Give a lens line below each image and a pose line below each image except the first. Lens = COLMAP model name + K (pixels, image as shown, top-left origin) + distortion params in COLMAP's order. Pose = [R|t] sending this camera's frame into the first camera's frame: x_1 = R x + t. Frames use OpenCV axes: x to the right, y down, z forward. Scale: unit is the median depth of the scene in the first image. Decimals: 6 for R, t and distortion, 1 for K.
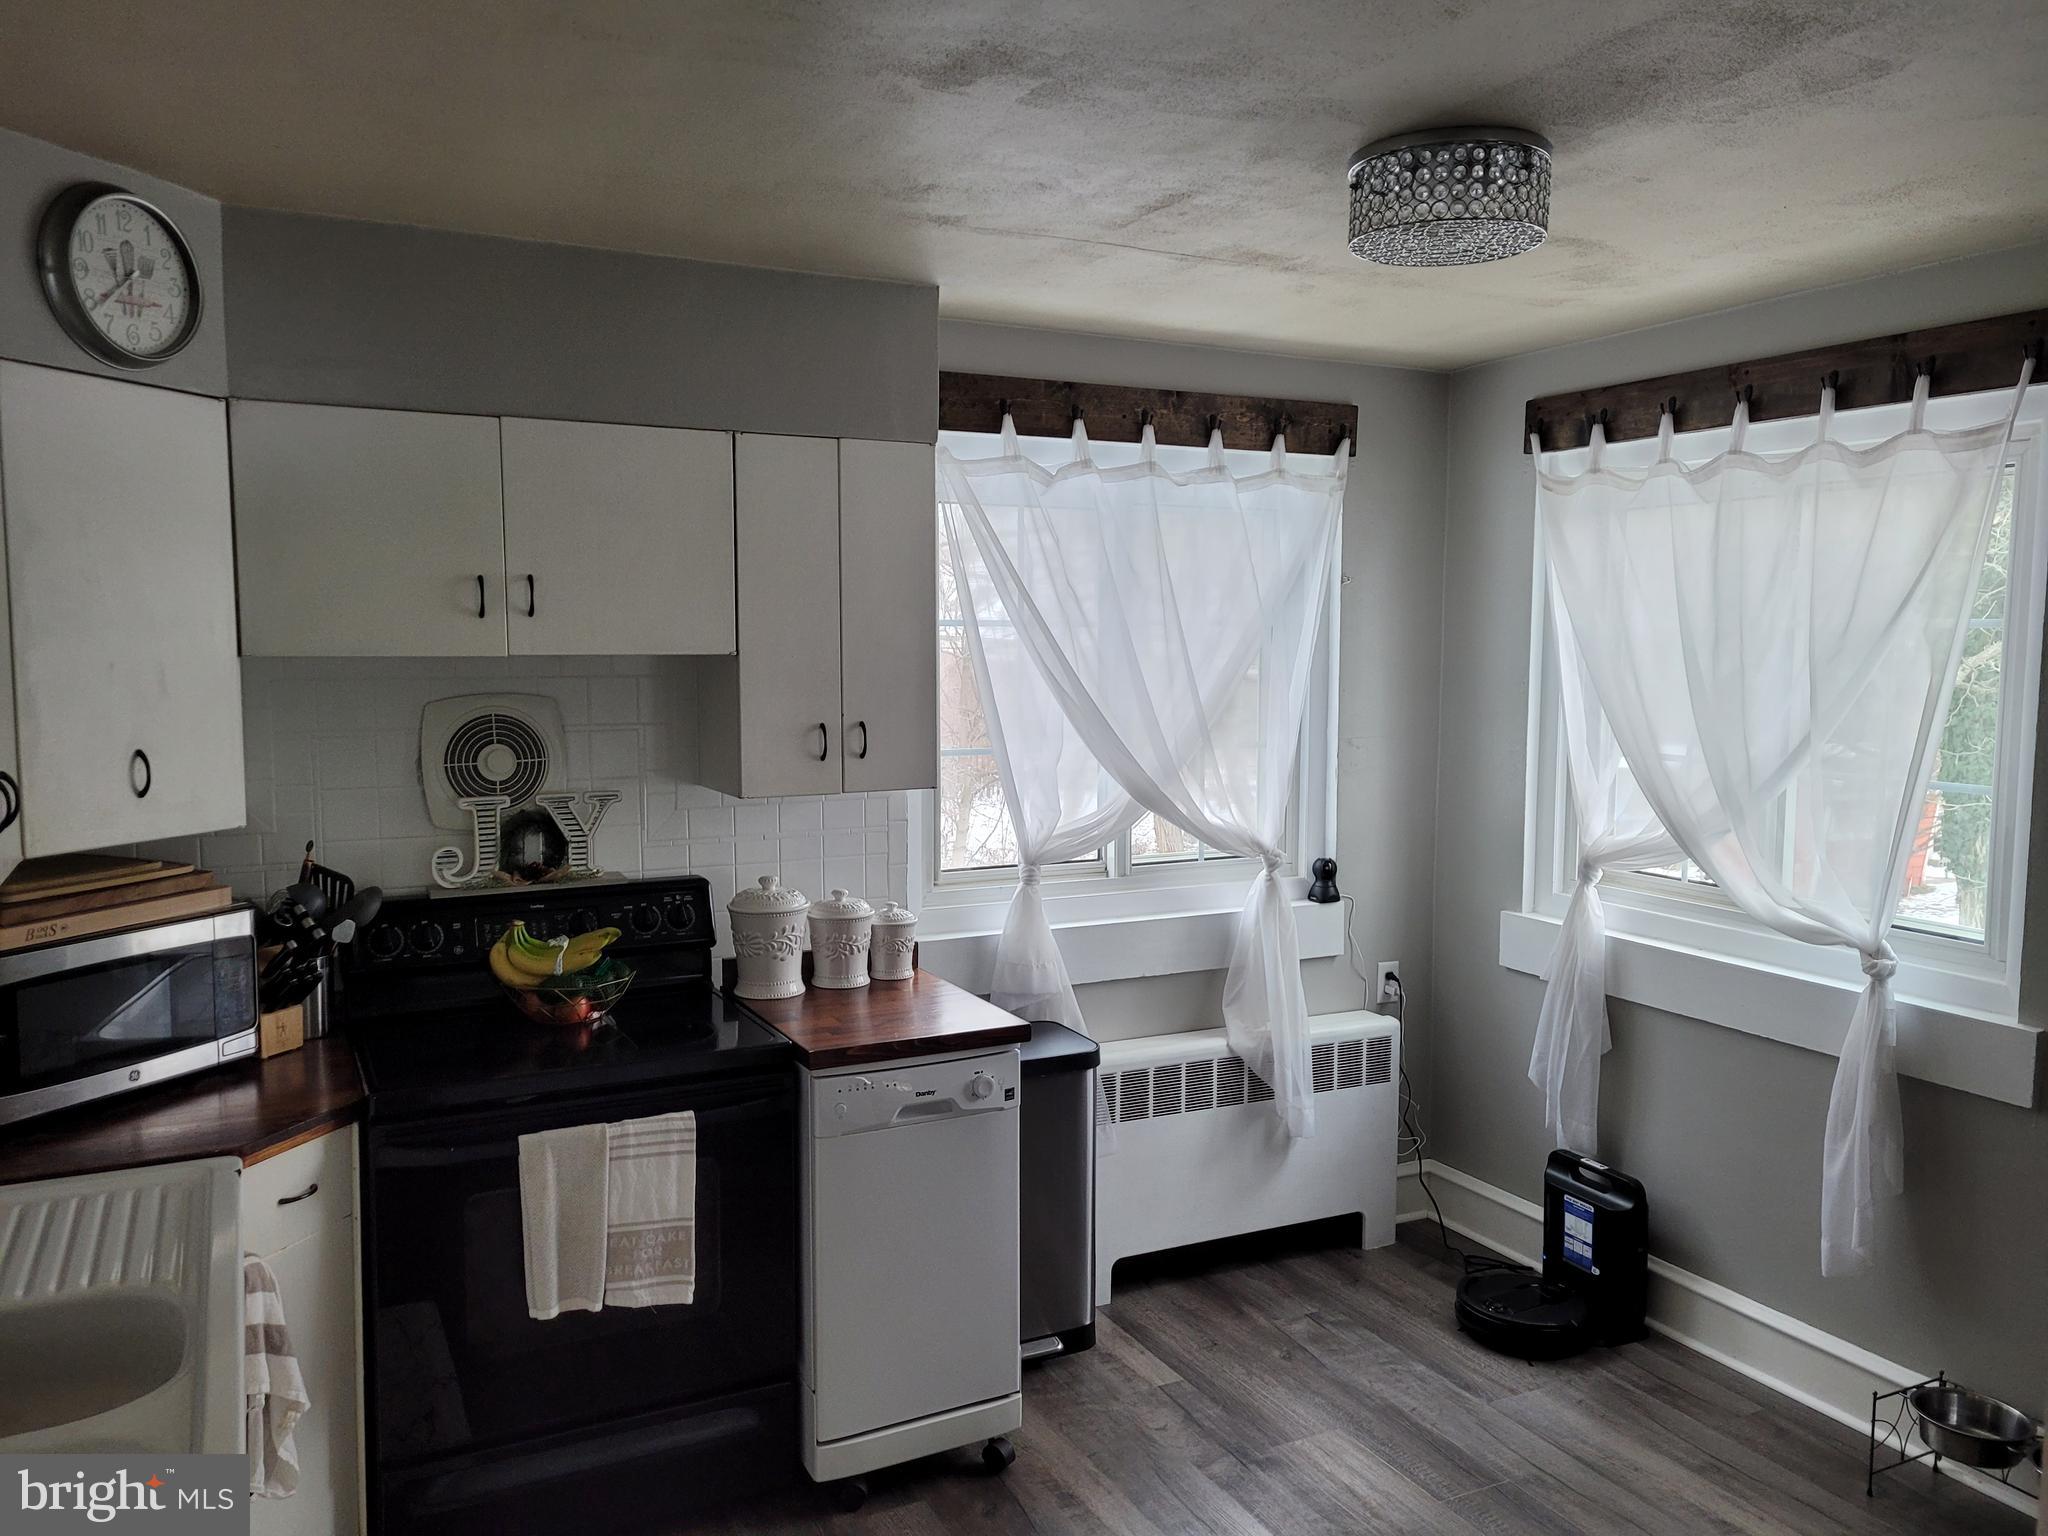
lens RADIAL K [[1548.3, 0, 1027.1], [0, 1548.3, 769.6], [0, 0, 1]] dist [0.050264, -0.027901]
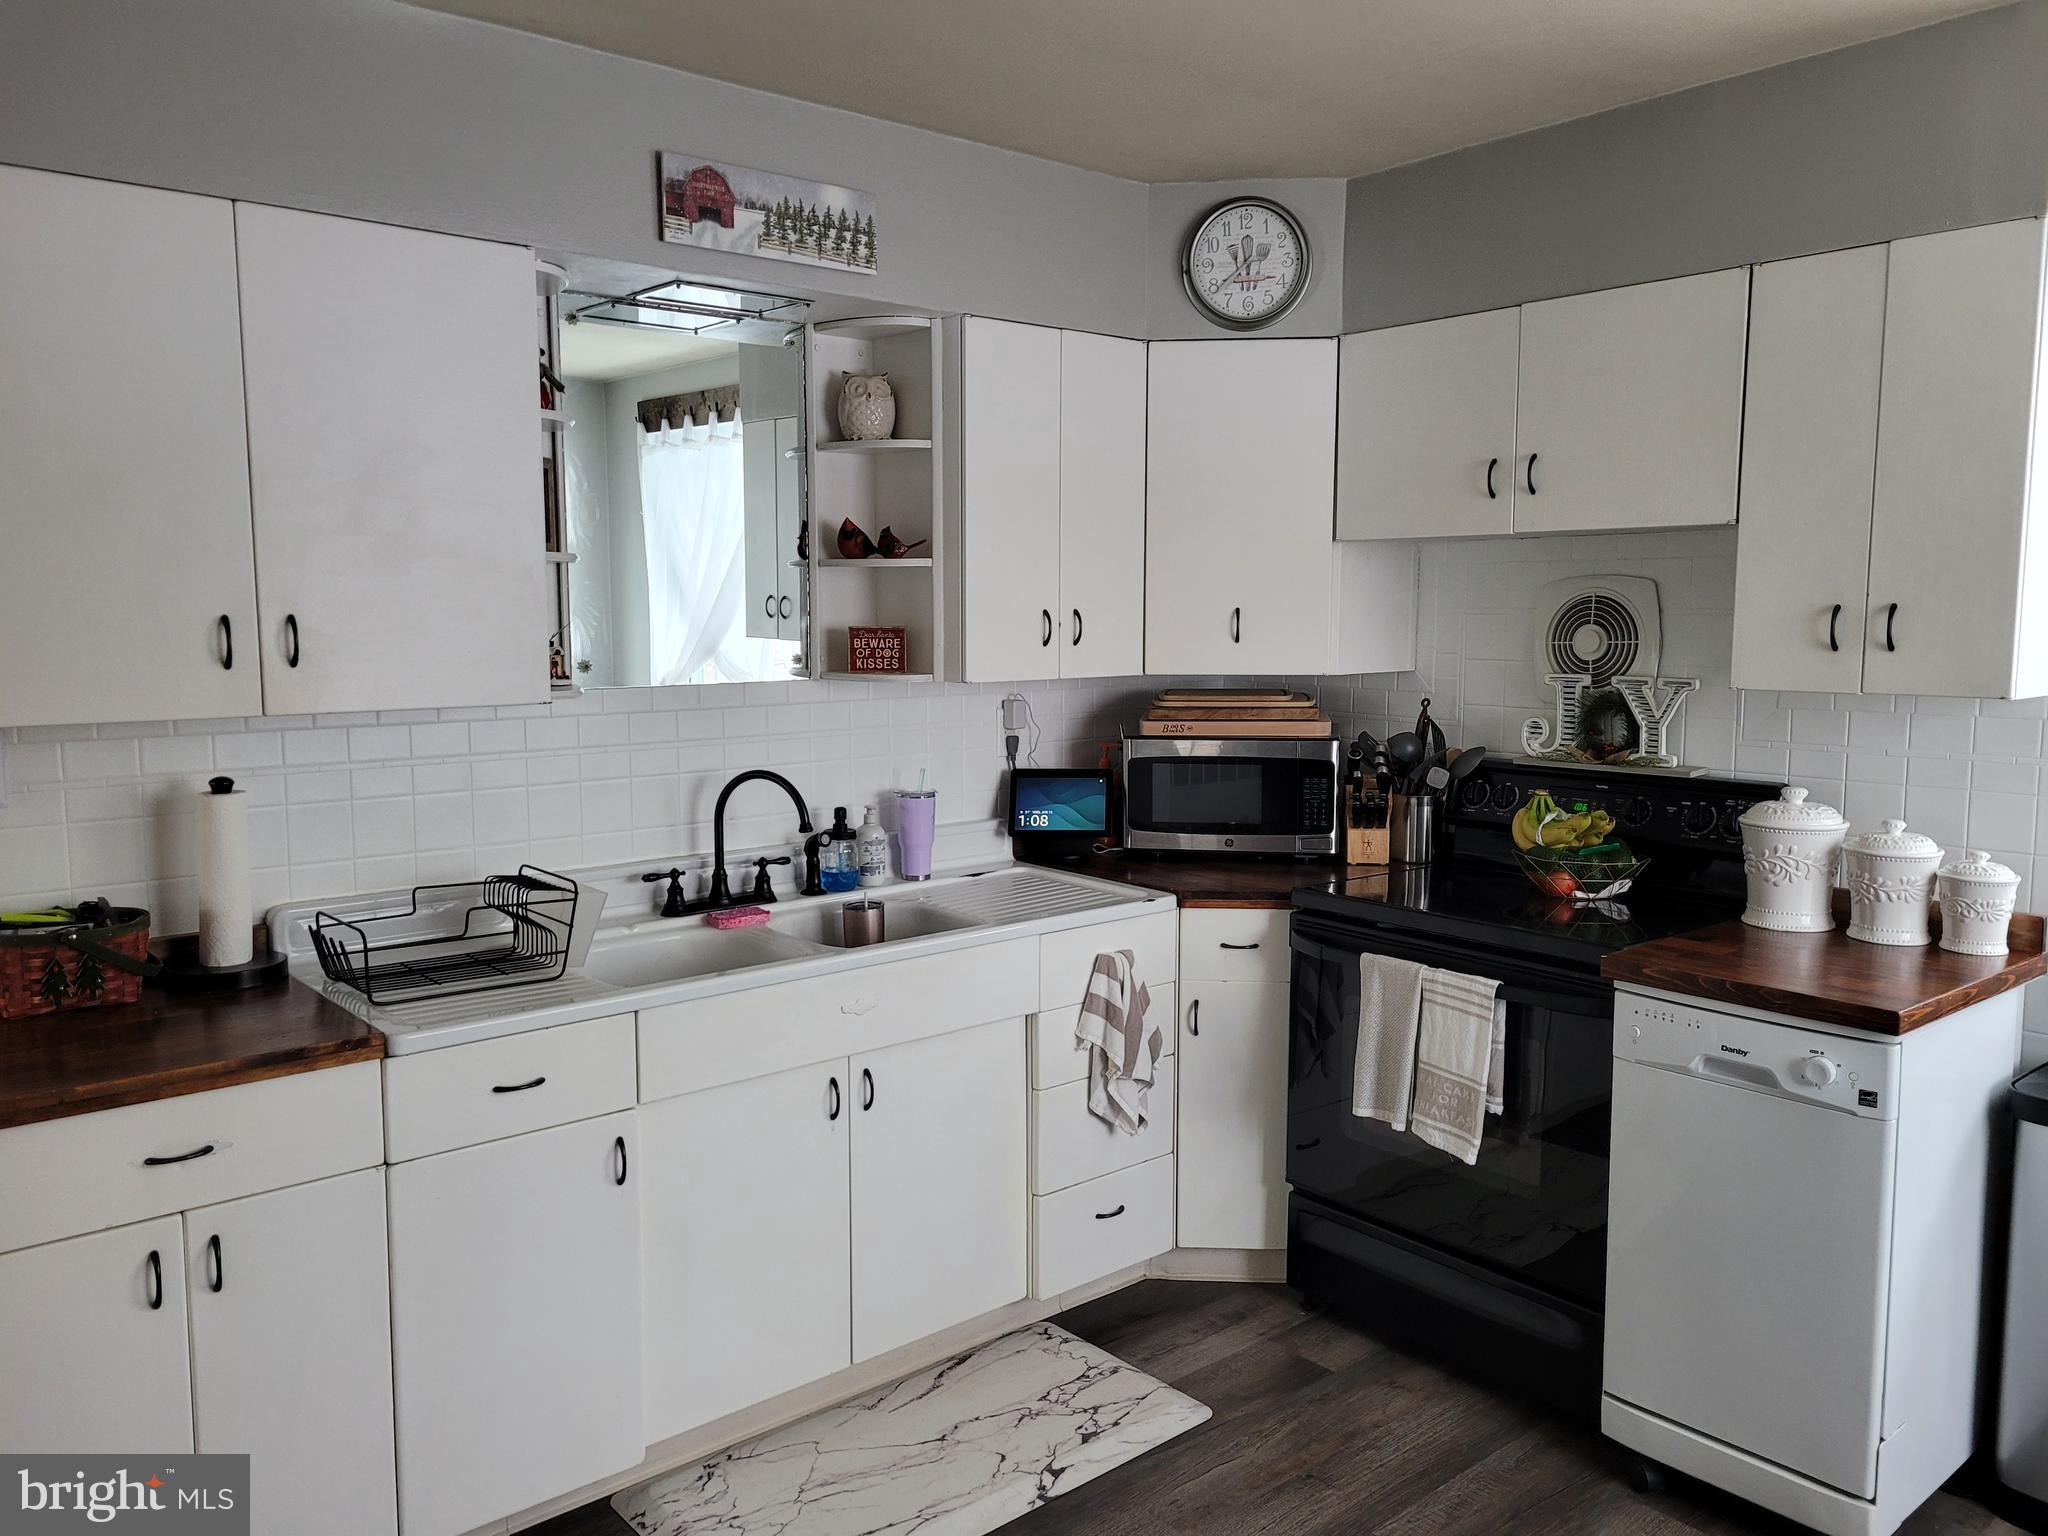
lens RADIAL K [[1548.3, 0, 1024.8], [0, 1548.3, 764.1], [0, 0, 1]] dist [0.050264, -0.027901]
pose [[0.217826, 0.101484, -0.970697, 0.629611], [-0.082573, 0.992930, 0.085279, 0.019859], [0.972488, 0.061577, 0.224666, 0.441287]]
